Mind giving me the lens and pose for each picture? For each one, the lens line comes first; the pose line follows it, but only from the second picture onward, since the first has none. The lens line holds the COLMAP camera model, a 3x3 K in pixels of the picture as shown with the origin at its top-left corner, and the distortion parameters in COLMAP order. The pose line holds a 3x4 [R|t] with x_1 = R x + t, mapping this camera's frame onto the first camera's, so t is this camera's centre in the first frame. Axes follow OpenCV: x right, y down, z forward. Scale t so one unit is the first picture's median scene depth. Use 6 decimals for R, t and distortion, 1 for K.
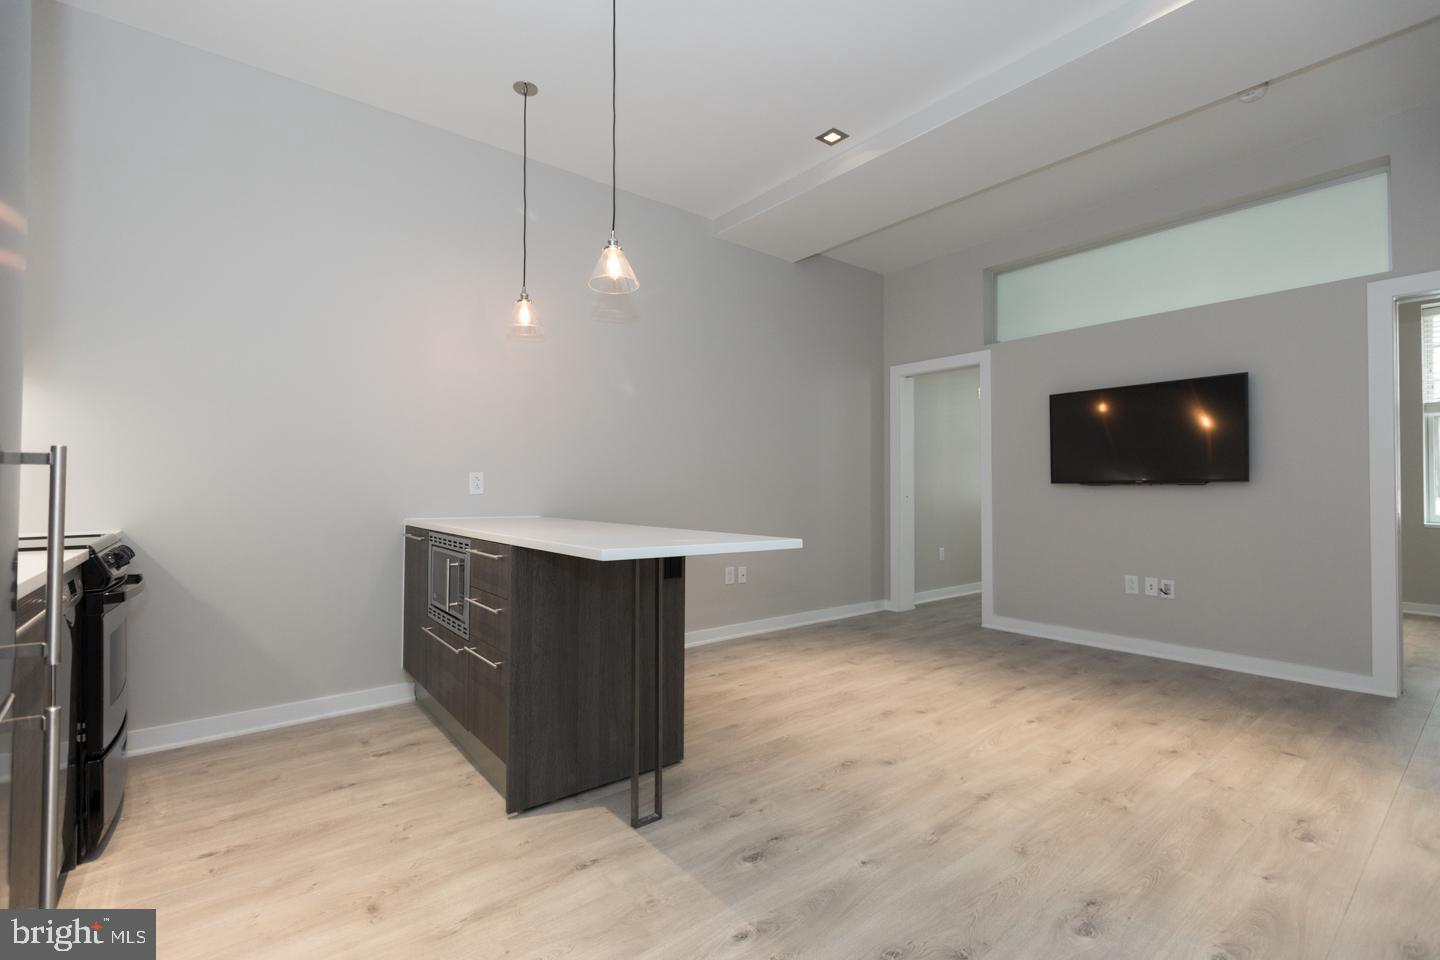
lens RADIAL K [[625.4, 0, 720.0], [0, 625.4, 480.0], [0, 0, 1]] dist [-0.001388, -0.000235]
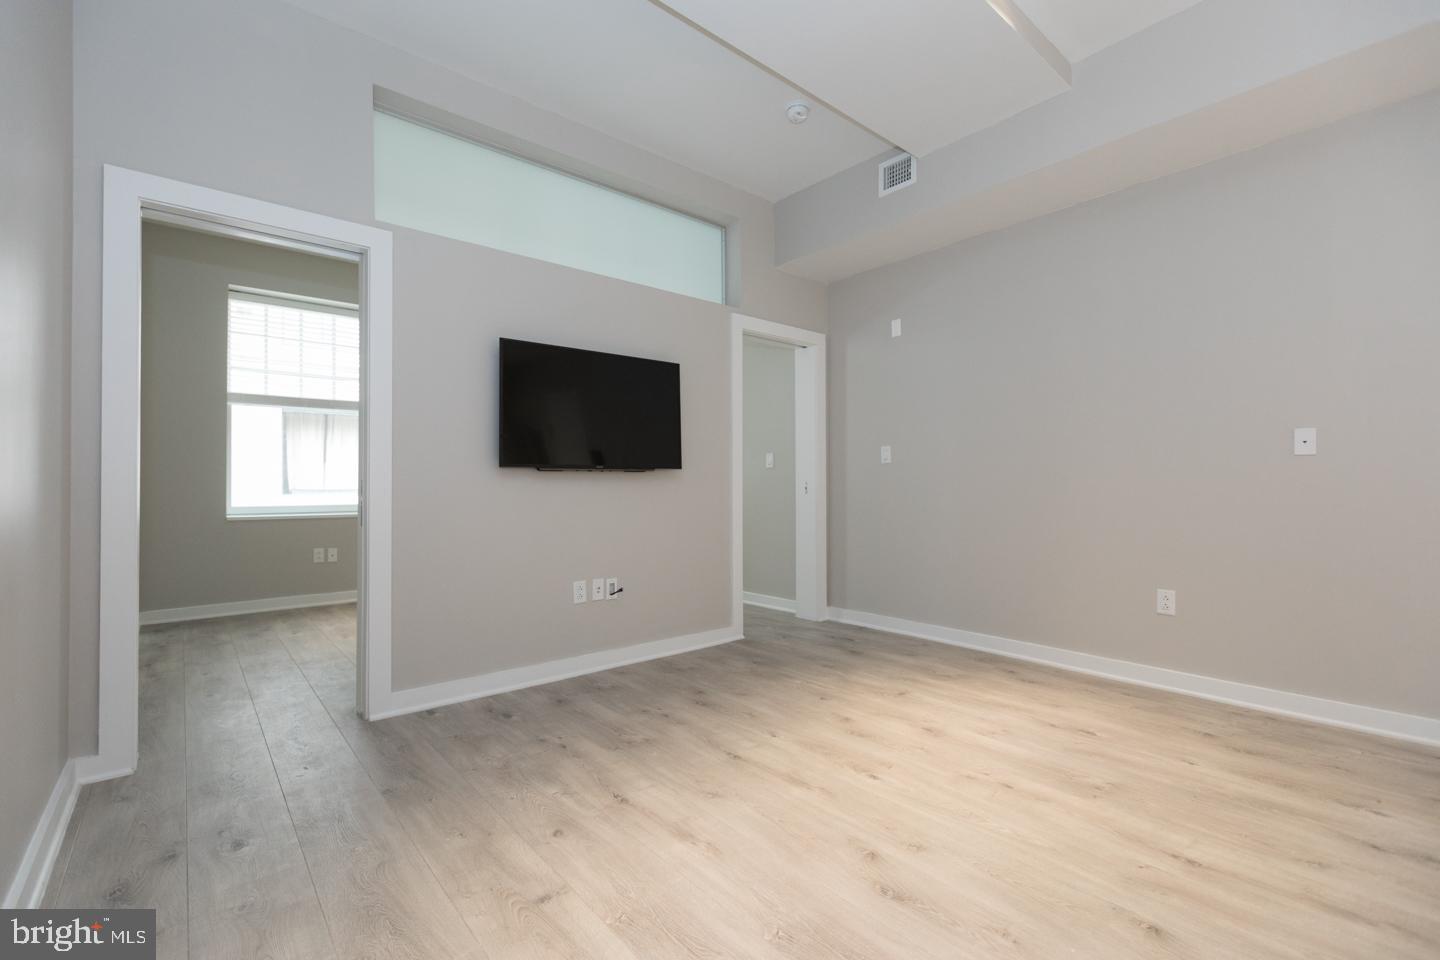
lens RADIAL K [[637.3, 0, 715.5], [0, 637.3, 477.2], [0, 0, 1]] dist [0.000726, -0.000030]
pose [[-0.018730, 0.015570, 0.999703, -0.231590], [-0.009502, 0.999831, -0.015750, 0.034707], [-0.999779, -0.009794, -0.018579, 1.037216]]
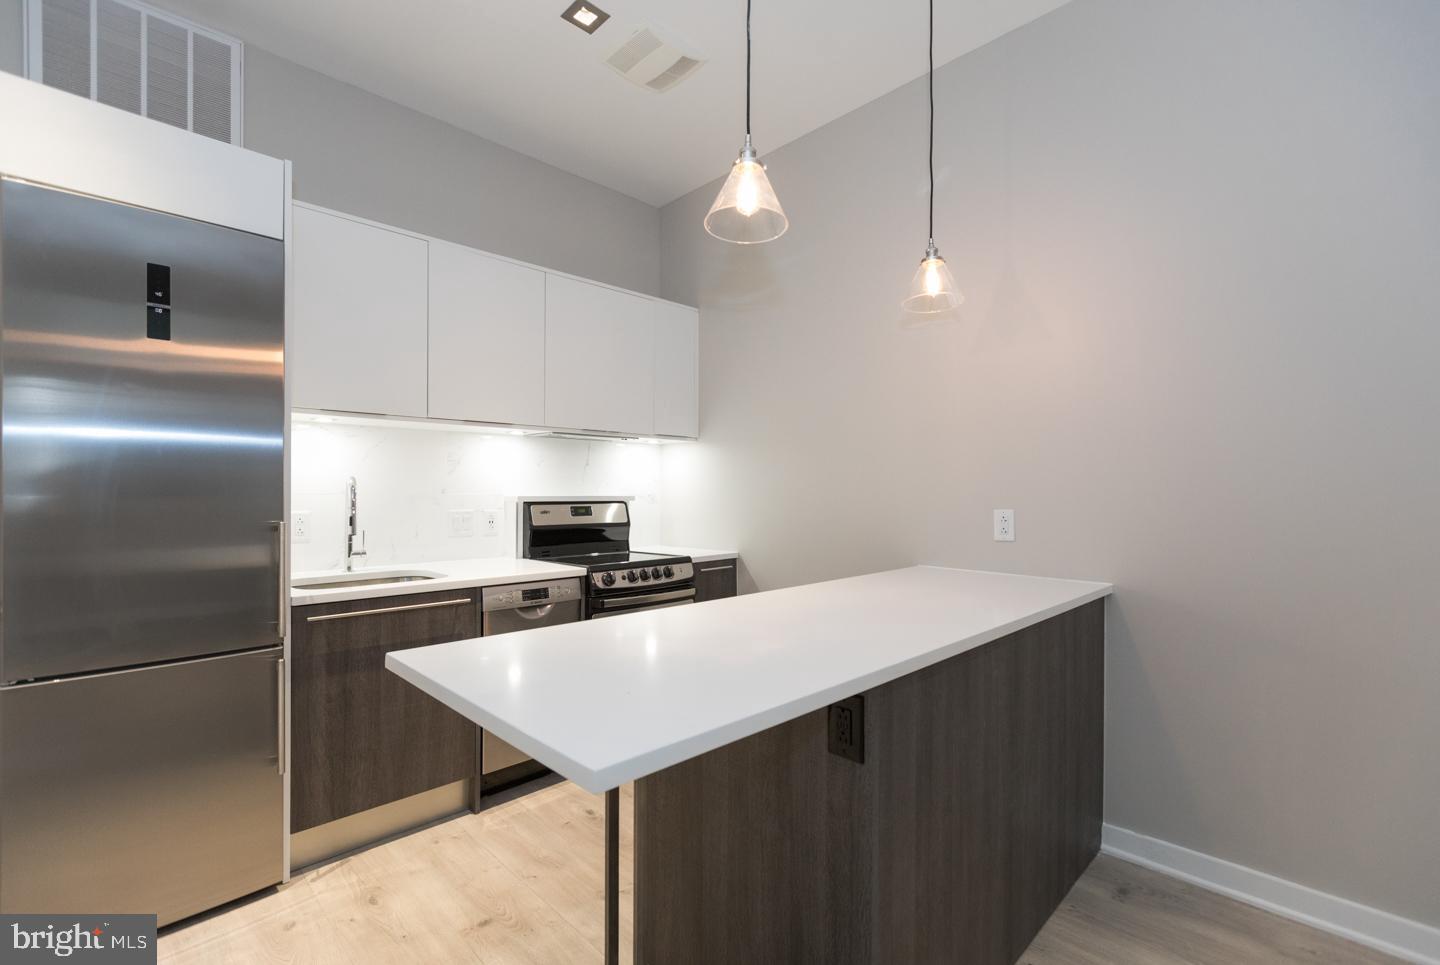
lens RADIAL K [[650.1, 0, 716.2], [0, 650.1, 492.7], [0, 0, 1]] dist [0.000795, 0.000582]
pose [[0.097586, 0.000630, -0.995227, 0.307538], [0.017960, 0.999836, 0.002394, -0.039130], [0.995065, -0.018108, 0.097559, 0.617579]]
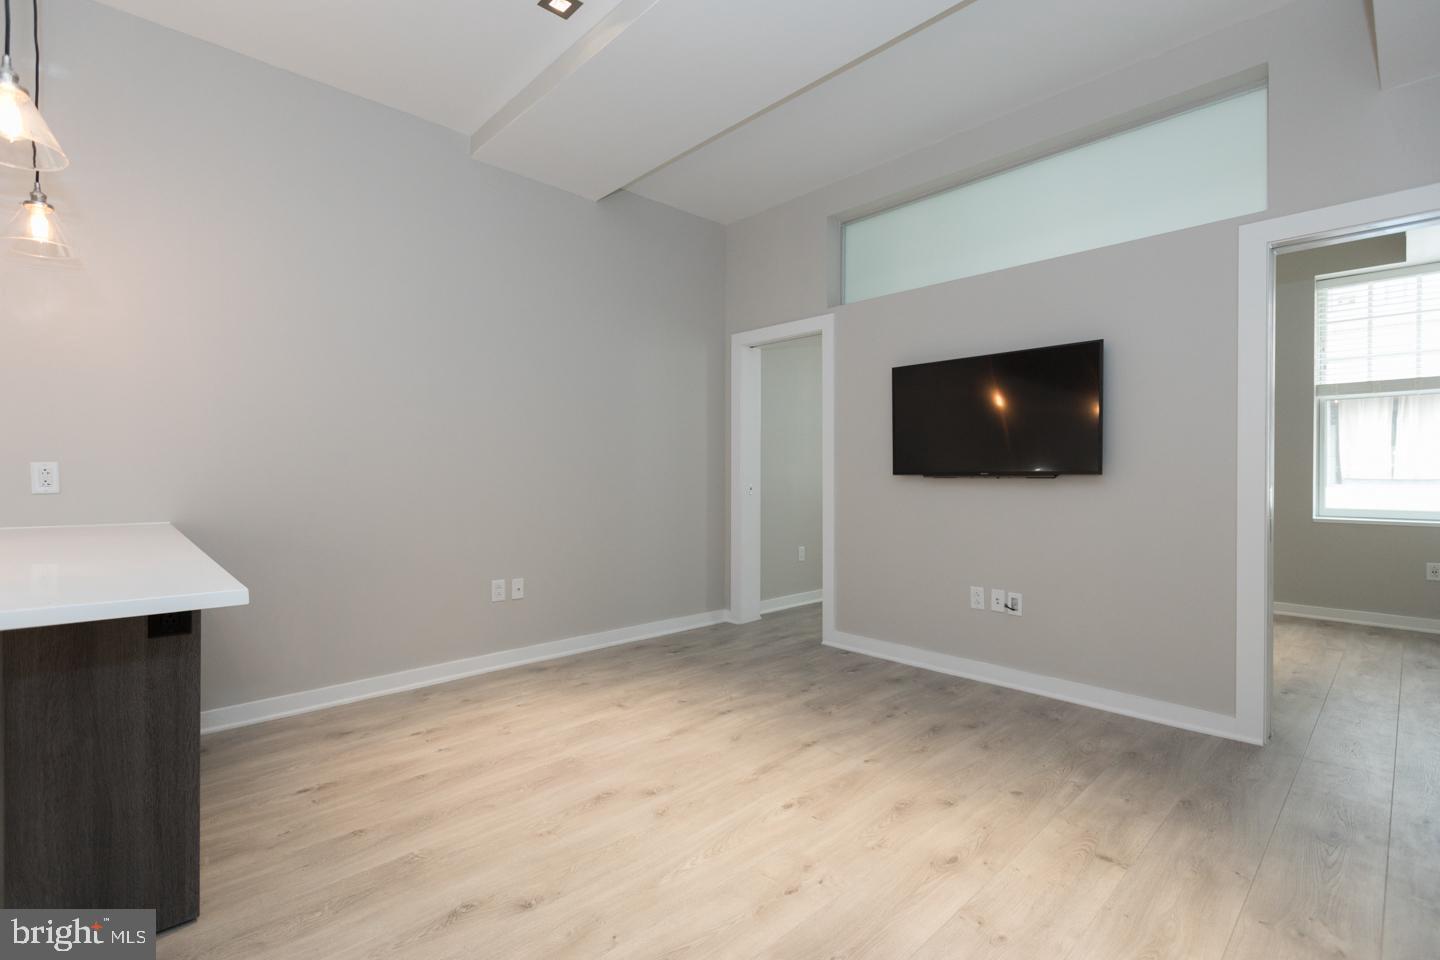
lens RADIAL K [[637.3, 0, 715.5], [0, 637.3, 477.2], [0, 0, 1]] dist [0.000726, -0.000030]
pose [[0.996833, -0.000010, 0.079524, 0.303852], [-0.001701, 0.999768, 0.021452, -0.011886], [-0.079505, -0.021520, 0.996602, 0.234281]]
